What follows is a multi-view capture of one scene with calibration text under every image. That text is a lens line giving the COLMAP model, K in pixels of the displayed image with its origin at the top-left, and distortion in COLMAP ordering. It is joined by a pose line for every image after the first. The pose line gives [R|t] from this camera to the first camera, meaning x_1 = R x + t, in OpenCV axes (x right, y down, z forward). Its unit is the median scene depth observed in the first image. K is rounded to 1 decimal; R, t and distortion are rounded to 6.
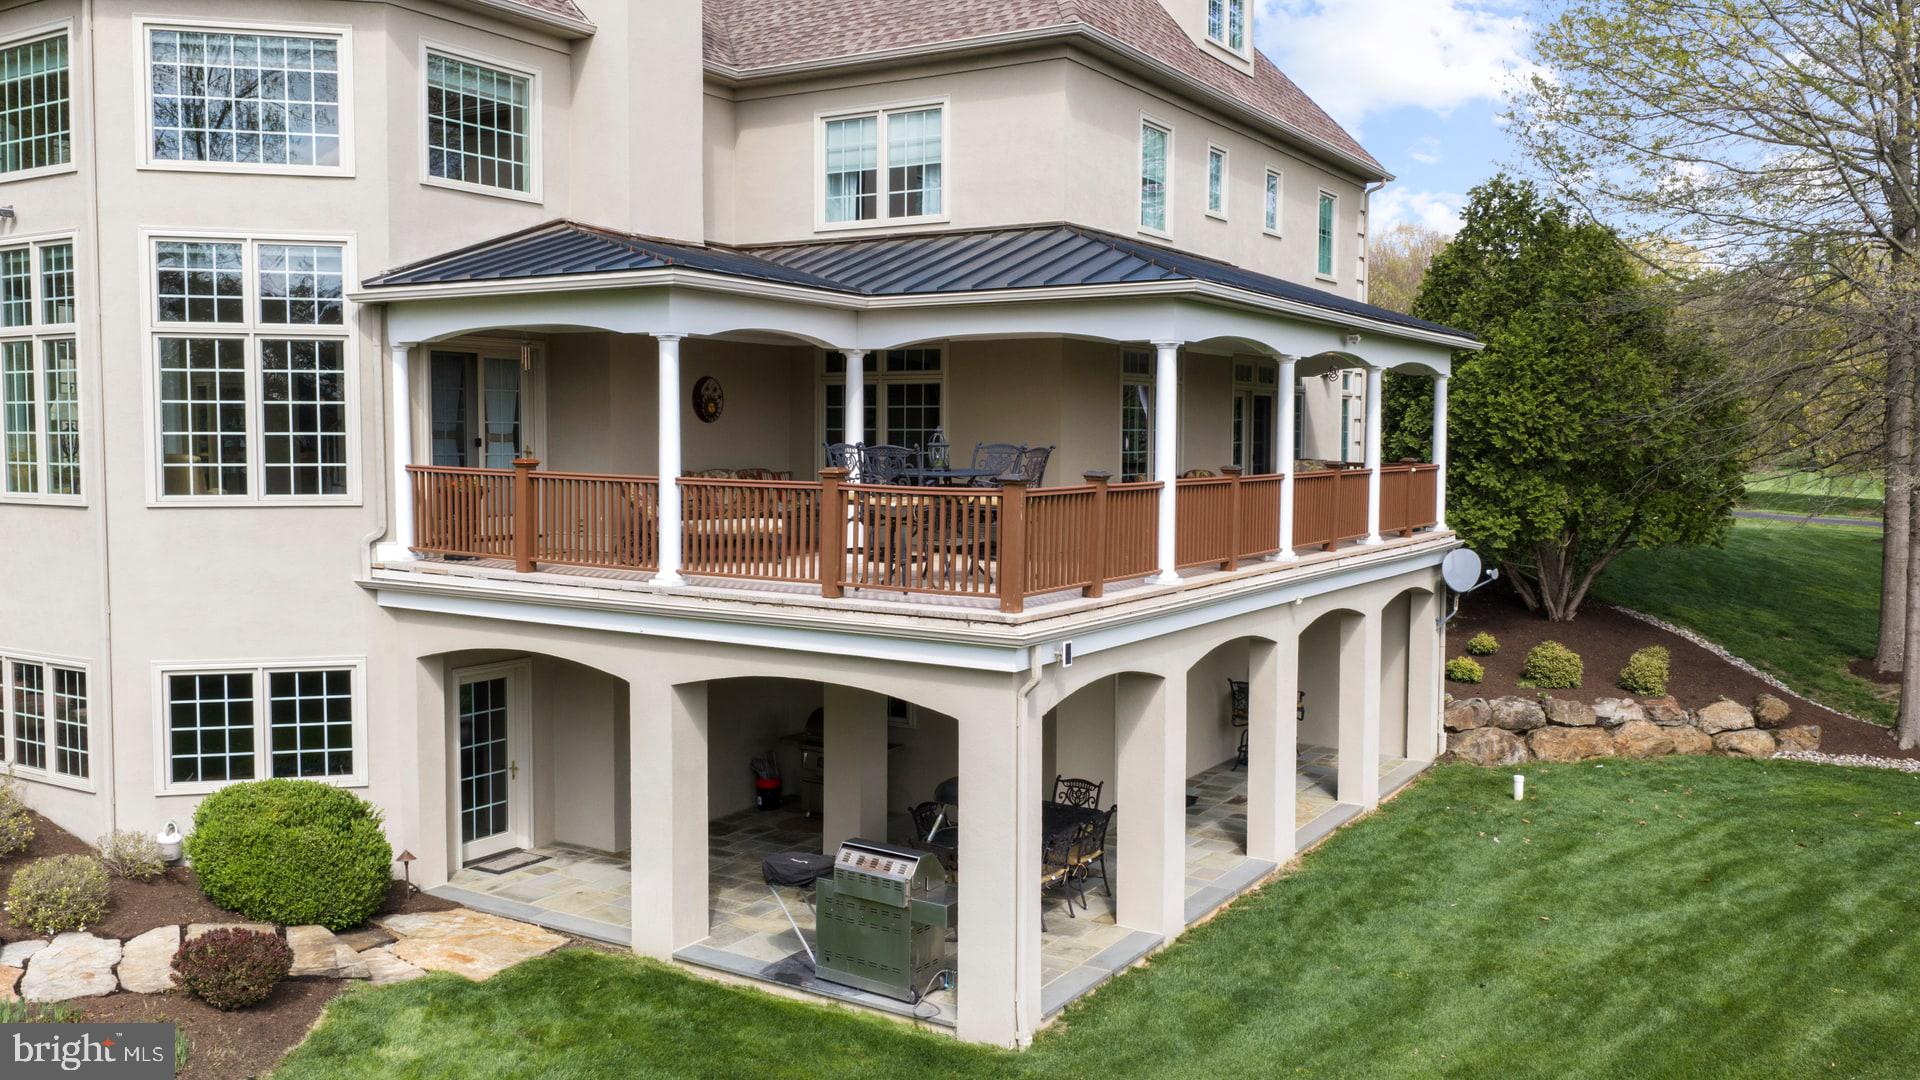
lens RADIAL K [[1568.9, 0, 959.2], [0, 1568.9, 541.3], [0, 0, 1]] dist [-0.005646, -0.016104]
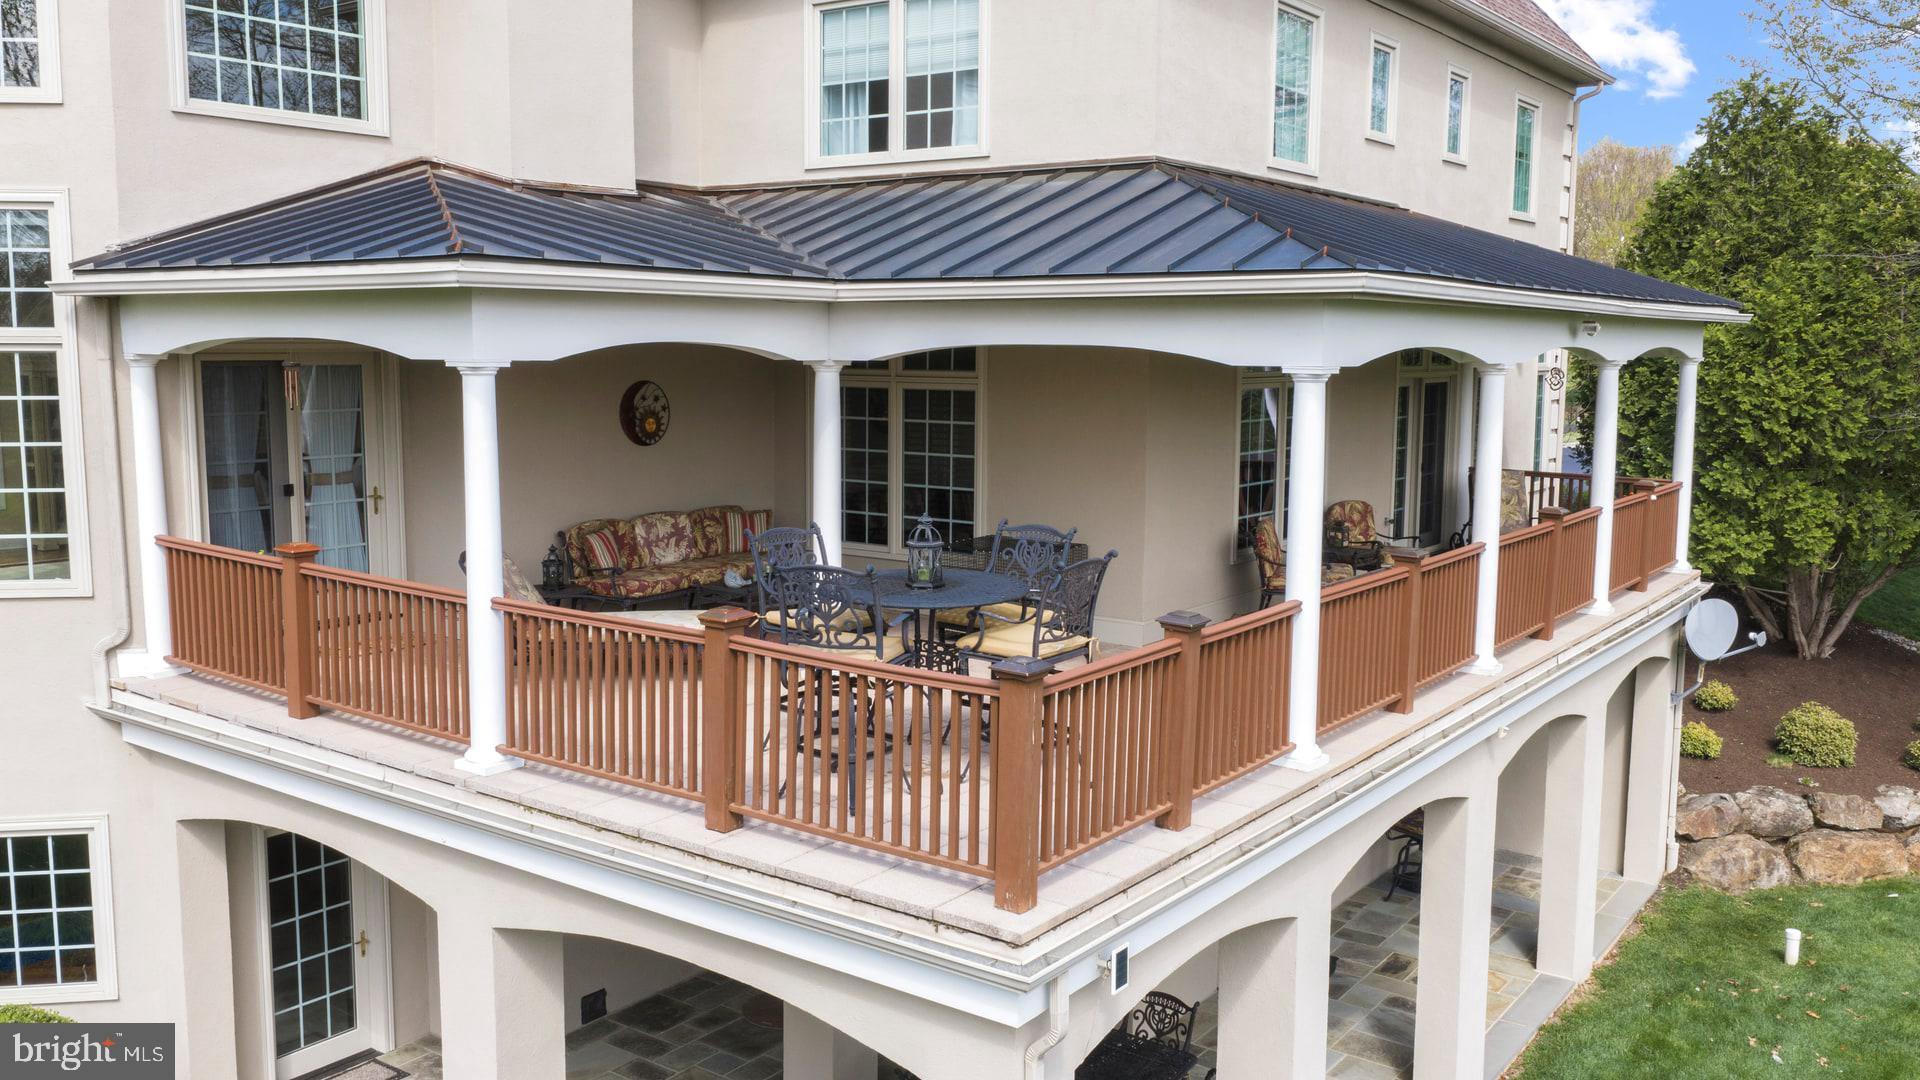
lens RADIAL K [[1568.9, 0, 958.7], [0, 1568.9, 531.7], [0, 0, 1]] dist [-0.005646, -0.016104]
pose [[0.996743, 0.012158, -0.079727, 0.036621], [-0.007890, 0.998530, 0.053621, -0.075500], [0.080262, -0.052818, 0.995373, 0.304559]]
